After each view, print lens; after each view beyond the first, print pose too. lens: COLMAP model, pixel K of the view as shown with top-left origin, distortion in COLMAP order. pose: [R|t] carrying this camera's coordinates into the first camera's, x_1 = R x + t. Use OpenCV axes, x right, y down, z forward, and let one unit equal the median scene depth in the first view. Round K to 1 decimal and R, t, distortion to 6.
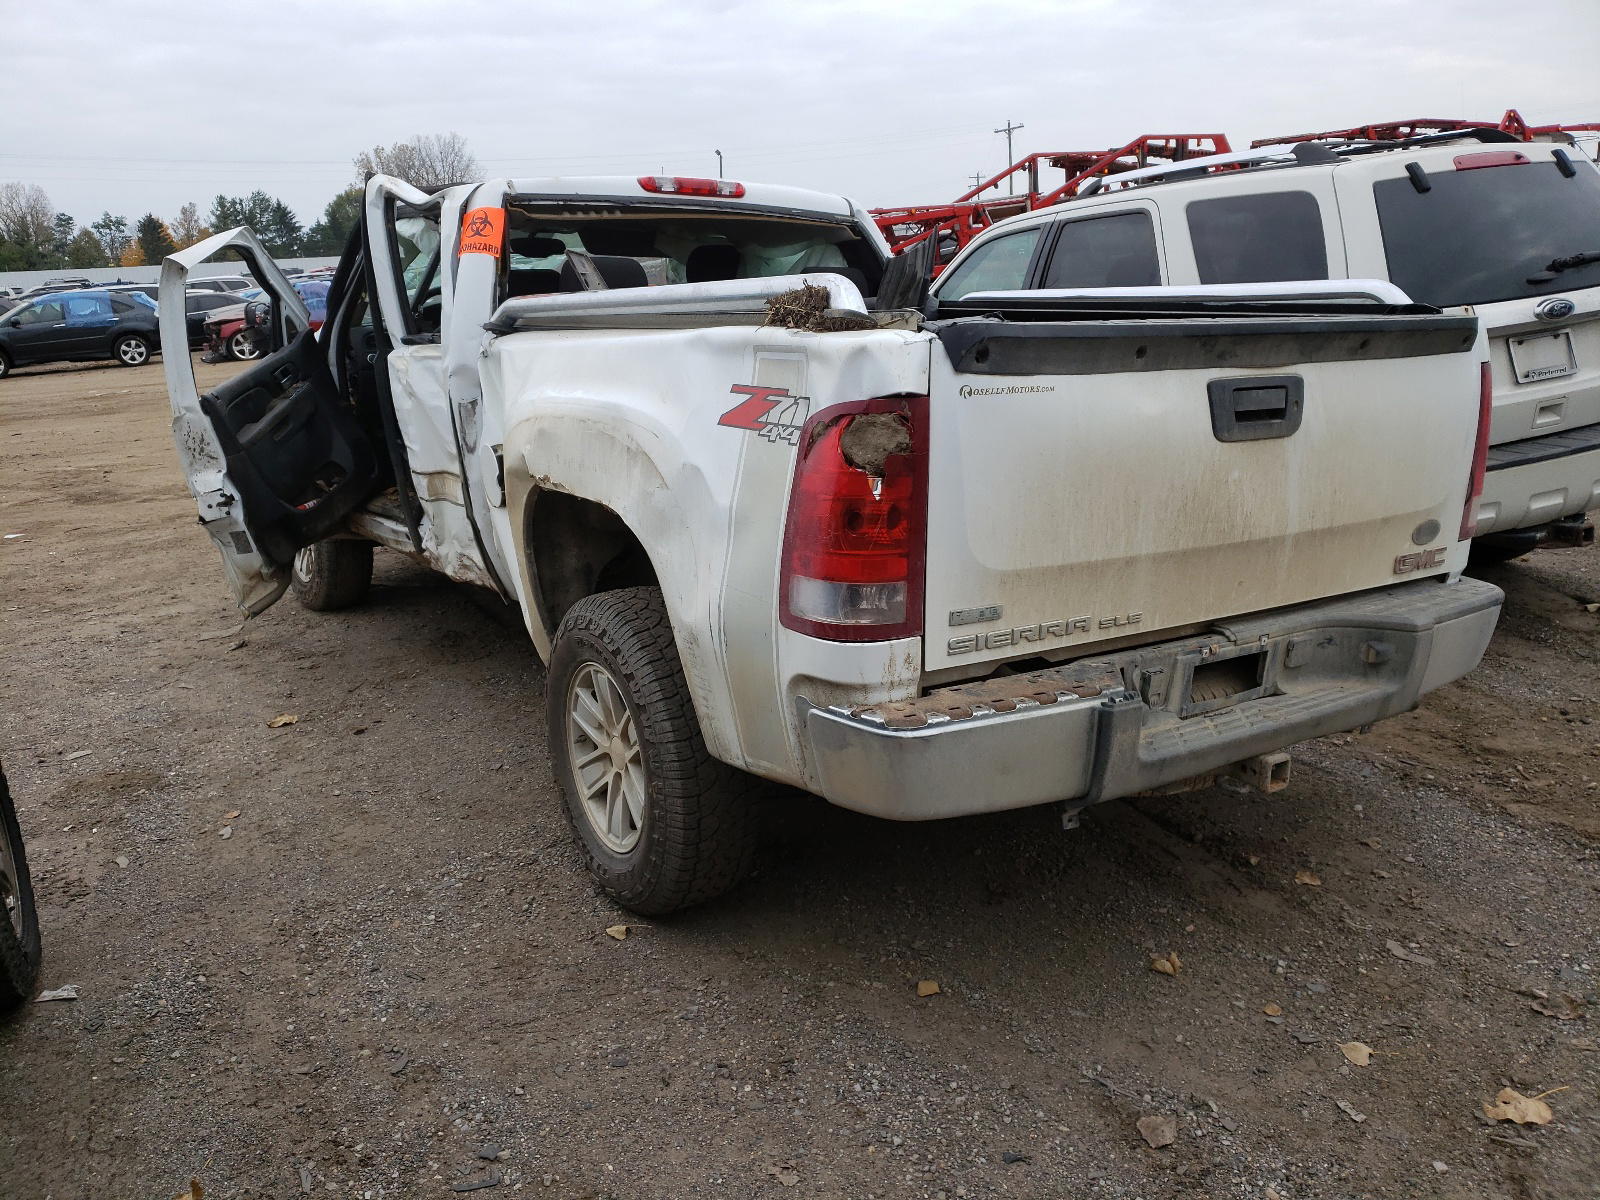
lens RADIAL K [[1200.5, 0, 800.0], [0, 1200.5, 600.0], [0, 0, 1]] dist [0.030652, 0.000354]
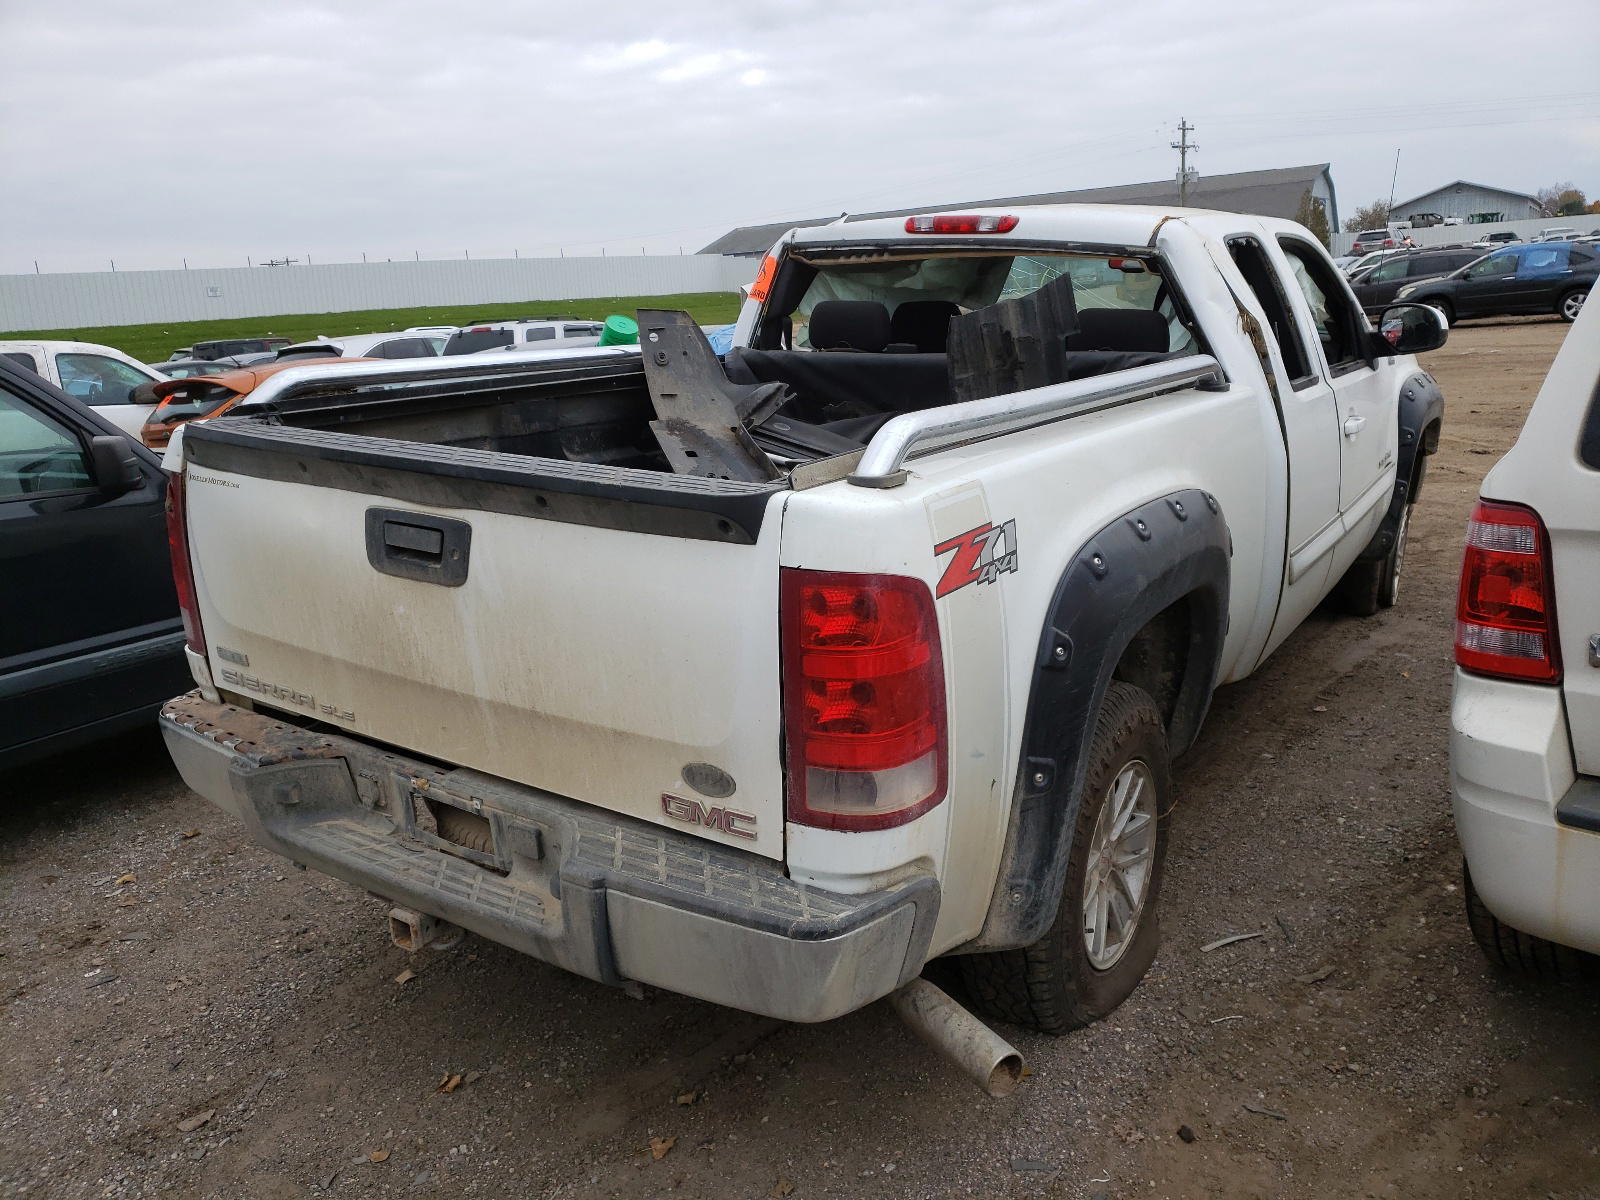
lens RADIAL K [[1240.6, 0, 800.0], [0, 1240.6, 600.0], [0, 0, 1]] dist [0.007534, 0.004719]
pose [[0.429448, 0.243157, -0.869741, 1.192327], [-0.208734, 0.963718, 0.166365, -0.300946], [0.878638, 0.110100, 0.464622, 0.727361]]
